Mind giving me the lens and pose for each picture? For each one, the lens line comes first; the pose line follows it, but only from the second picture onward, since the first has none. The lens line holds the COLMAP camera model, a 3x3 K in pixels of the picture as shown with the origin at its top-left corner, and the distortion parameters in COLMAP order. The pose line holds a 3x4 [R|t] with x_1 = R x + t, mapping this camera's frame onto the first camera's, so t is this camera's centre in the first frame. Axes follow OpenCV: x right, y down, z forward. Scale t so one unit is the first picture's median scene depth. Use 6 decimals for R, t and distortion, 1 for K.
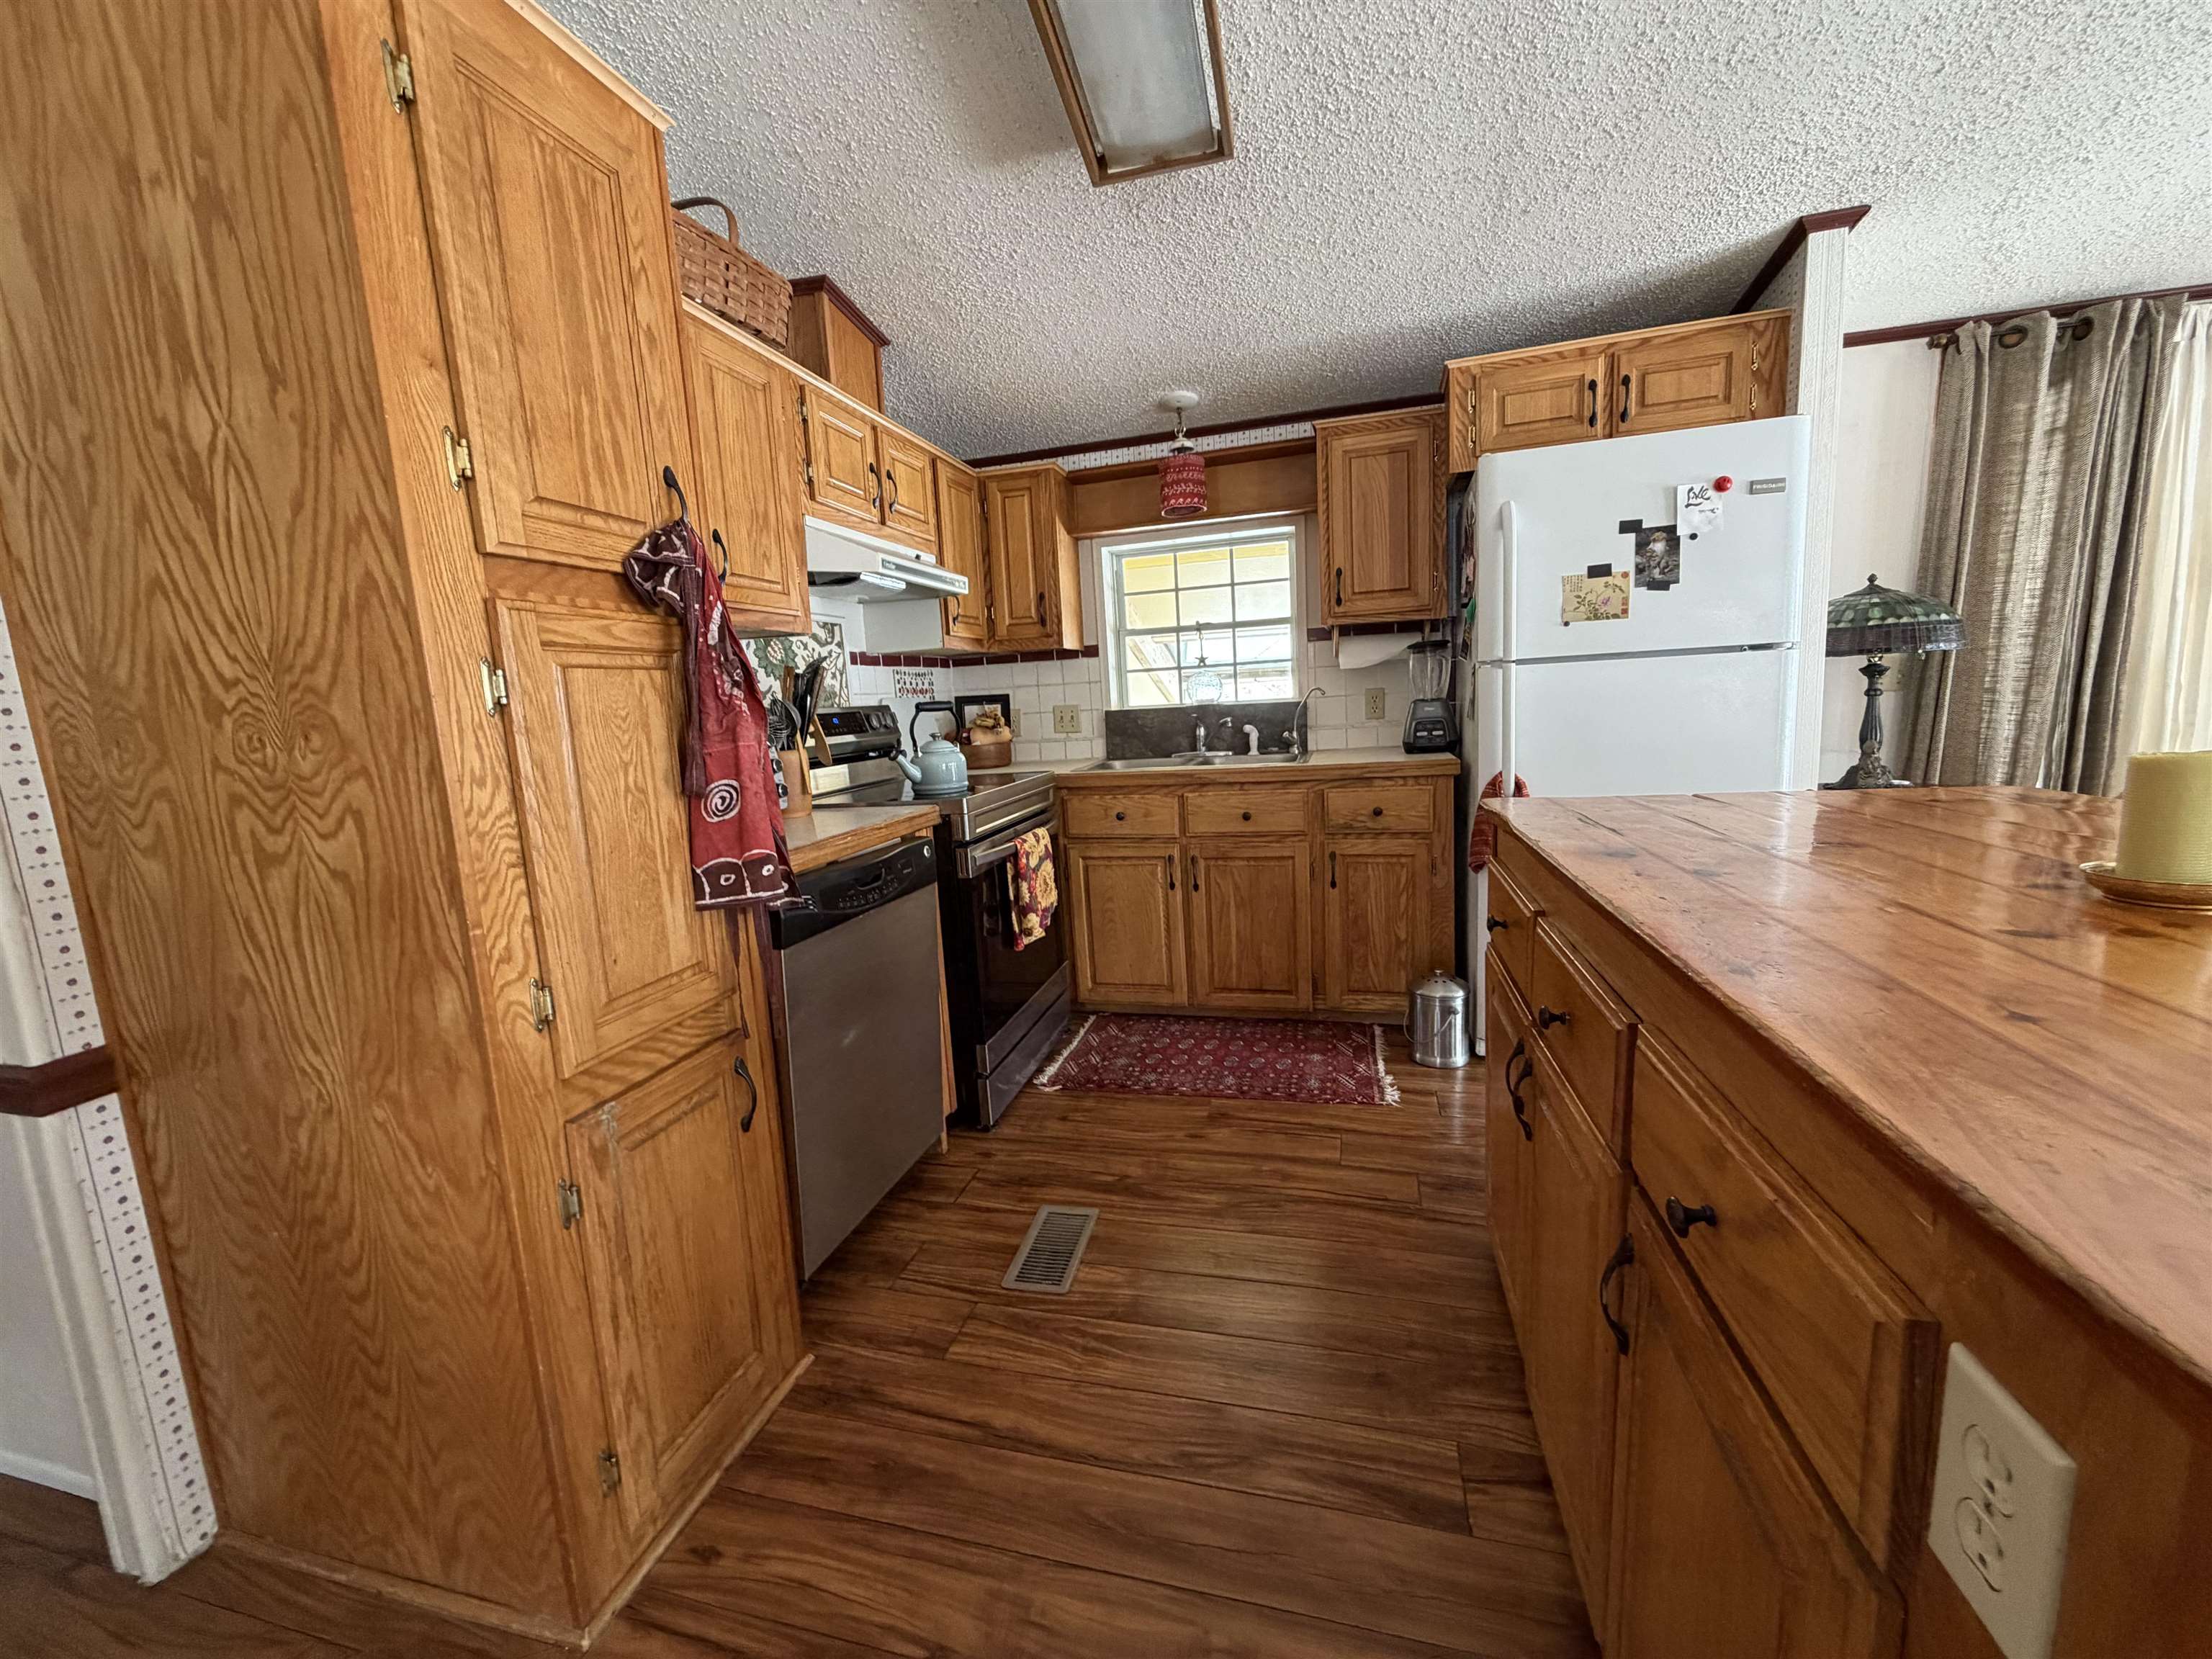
lens RADIAL K [[877.2, 0, 1100.6], [0, 877.2, 825.6], [0, 0, 1]] dist [0.000755, 0.000382]
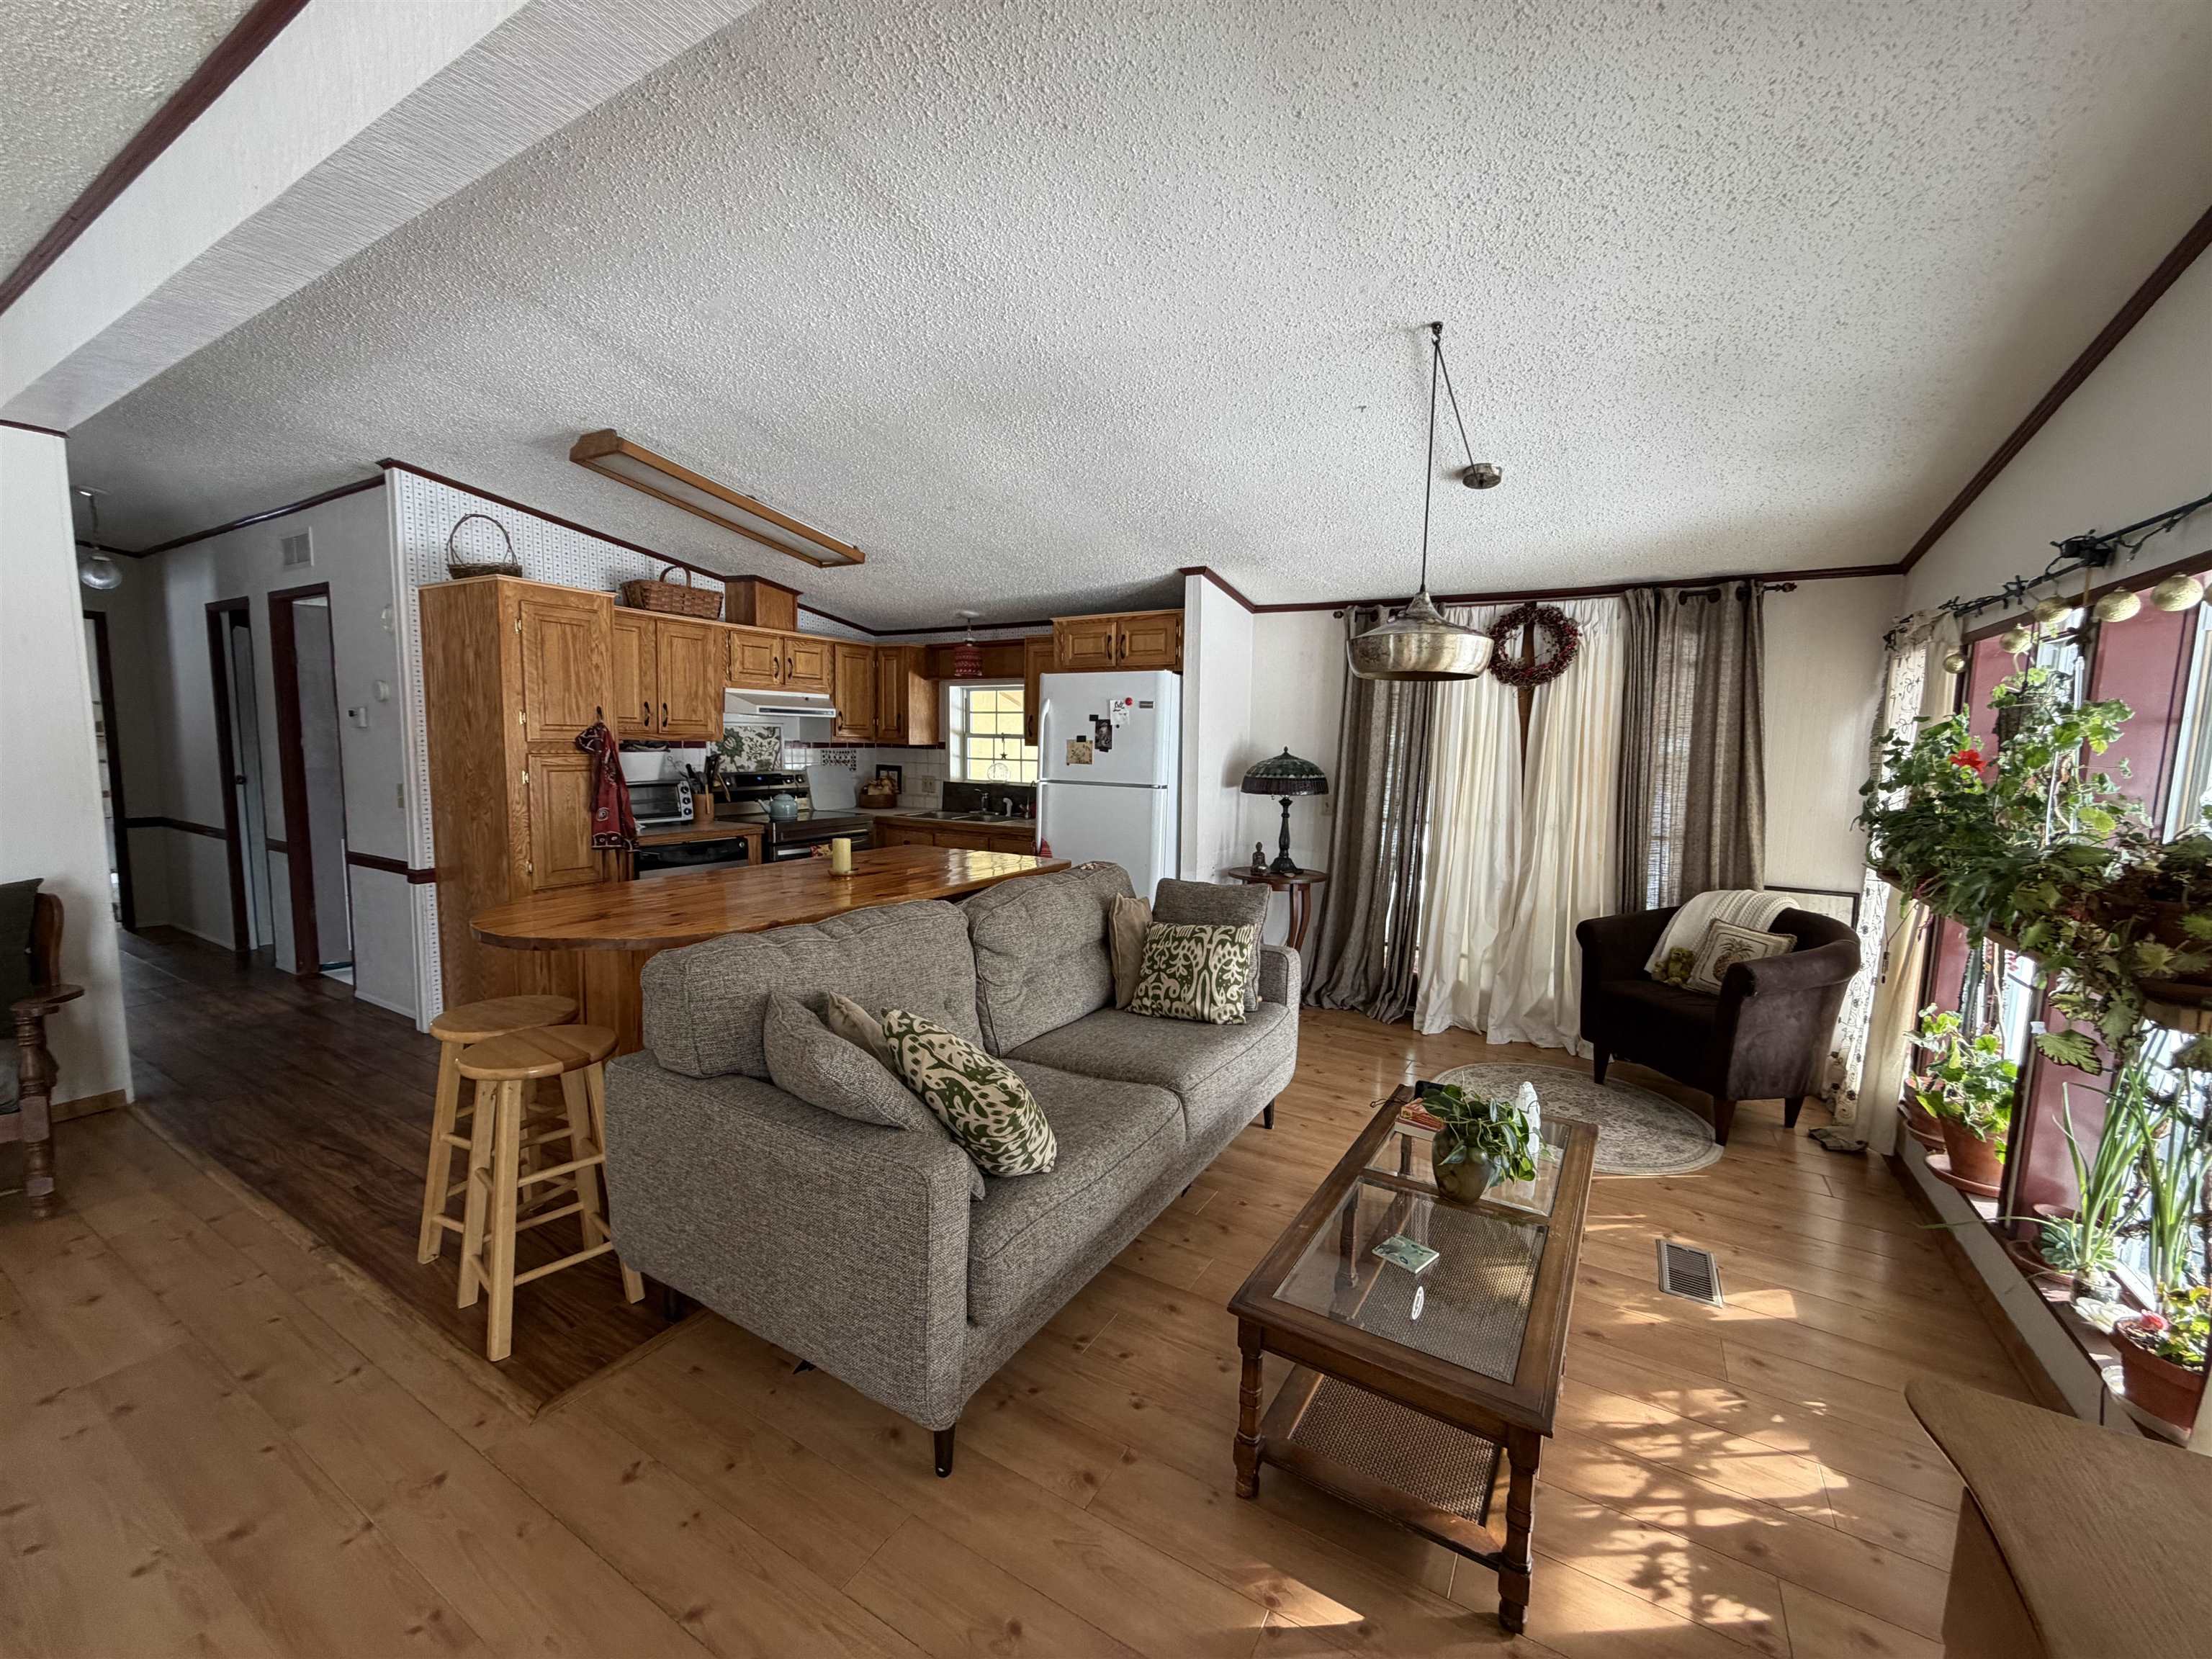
lens RADIAL K [[871.2, 0, 1102.3], [0, 871.2, 823.0], [0, 0, 1]] dist [0.000007, 0.000097]
pose [[0.963841, 0.098922, -0.247438, 0.997655], [-0.109414, 0.993574, -0.028980, -0.049981], [0.242981, 0.055006, 0.968470, -0.754845]]
